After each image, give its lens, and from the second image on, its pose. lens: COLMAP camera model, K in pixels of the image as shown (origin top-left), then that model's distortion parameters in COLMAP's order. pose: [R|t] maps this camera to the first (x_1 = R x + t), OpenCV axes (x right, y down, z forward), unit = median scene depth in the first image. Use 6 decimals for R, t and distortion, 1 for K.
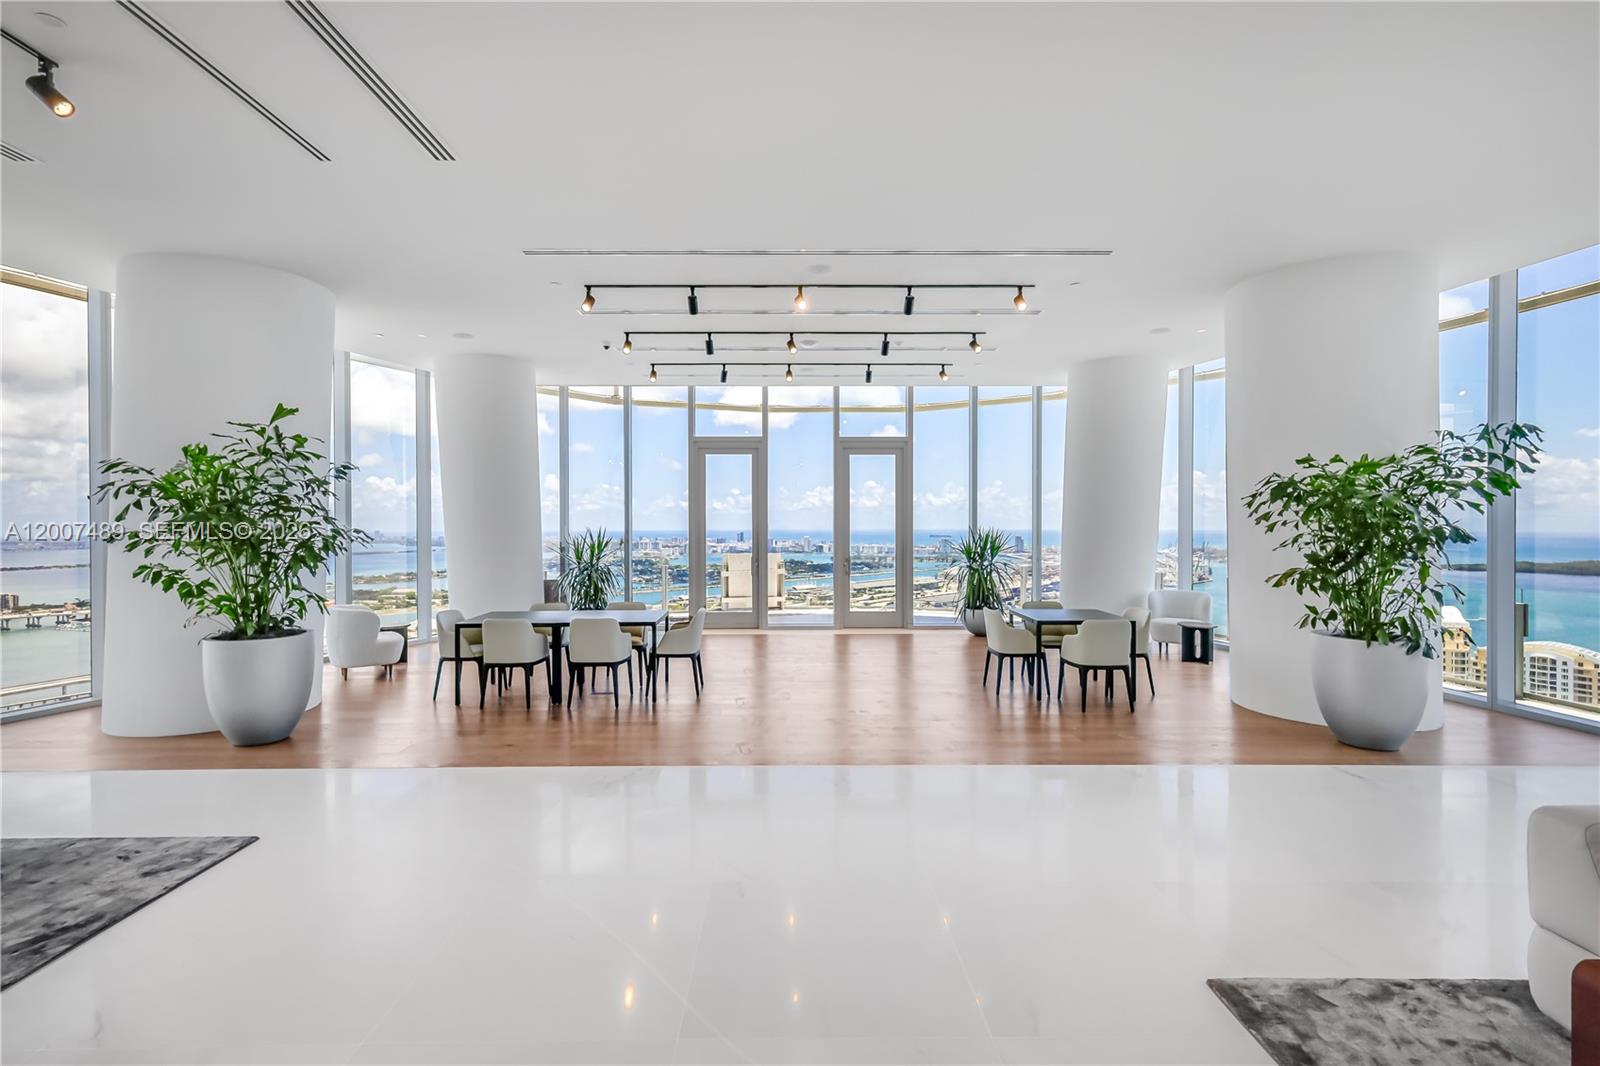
lens RADIAL K [[696.8, 0, 800.0], [0, 696.8, 533.0], [0, 0, 1]] dist [-0.000973, -0.000104]
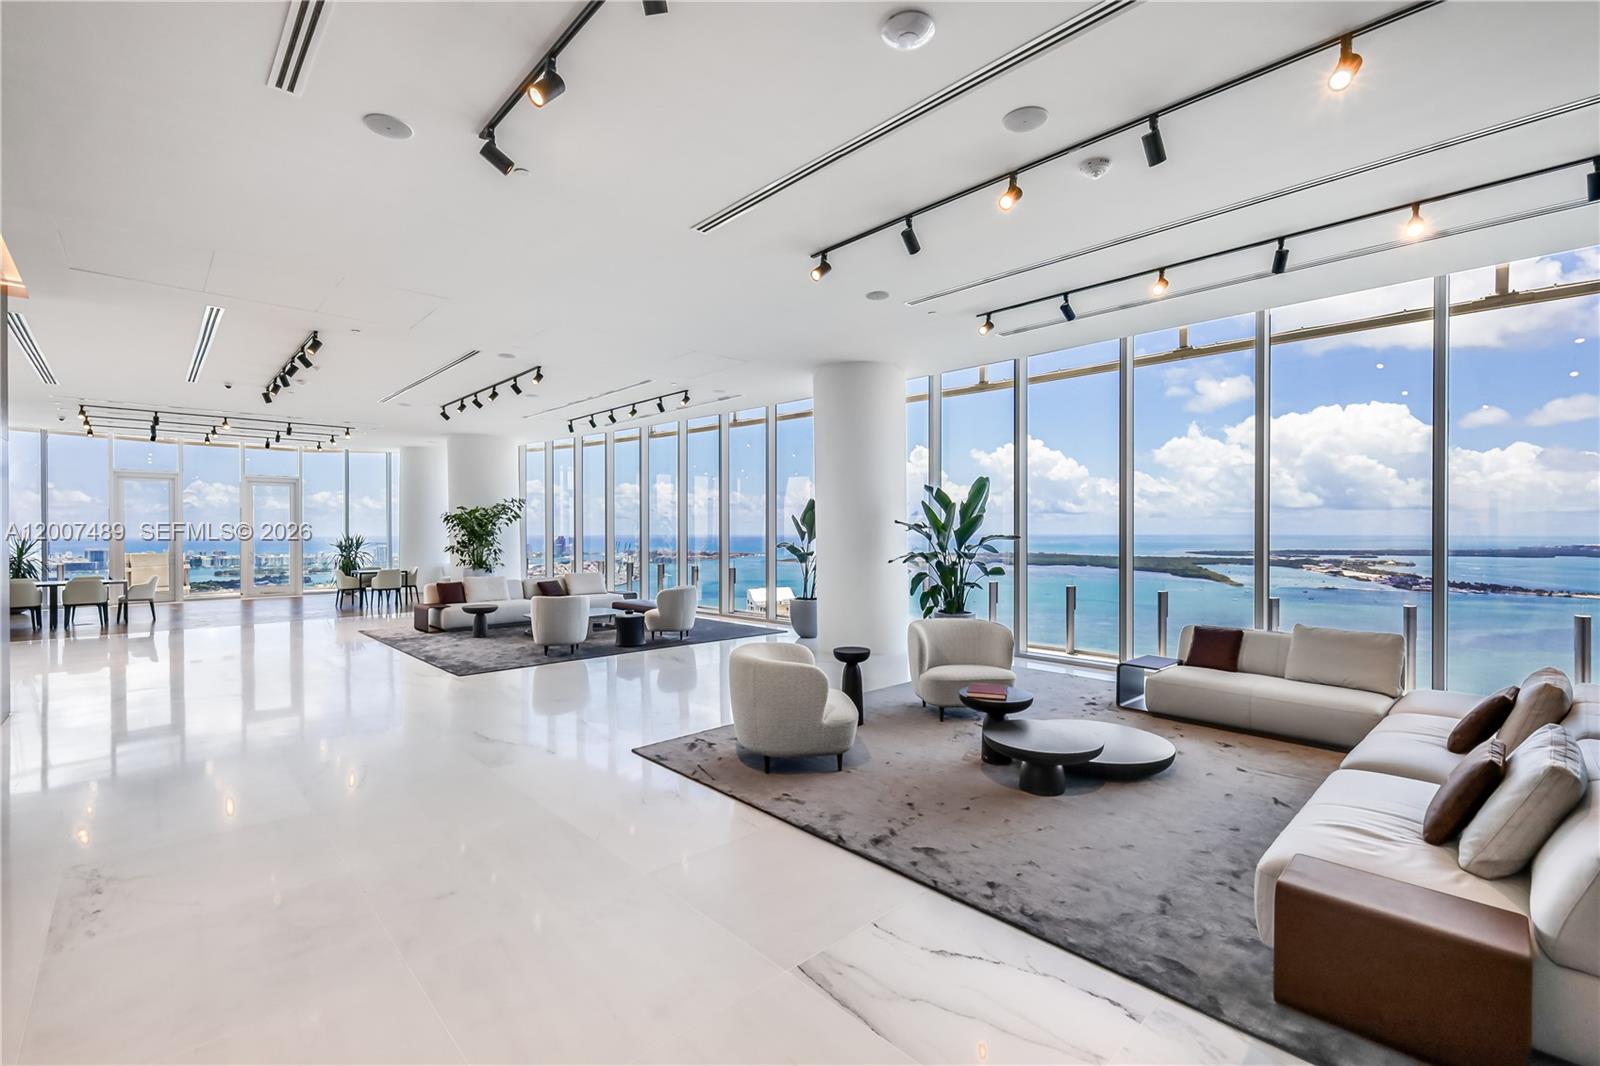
lens RADIAL K [[696.8, 0, 800.0], [0, 696.8, 533.0], [0, 0, 1]] dist [-0.000973, -0.000104]
pose [[0.735068, -0.001651, 0.677991, -0.097549], [0.007597, 0.999954, -0.005802, 0.013130], [-0.677951, 0.009416, 0.735047, -1.076557]]
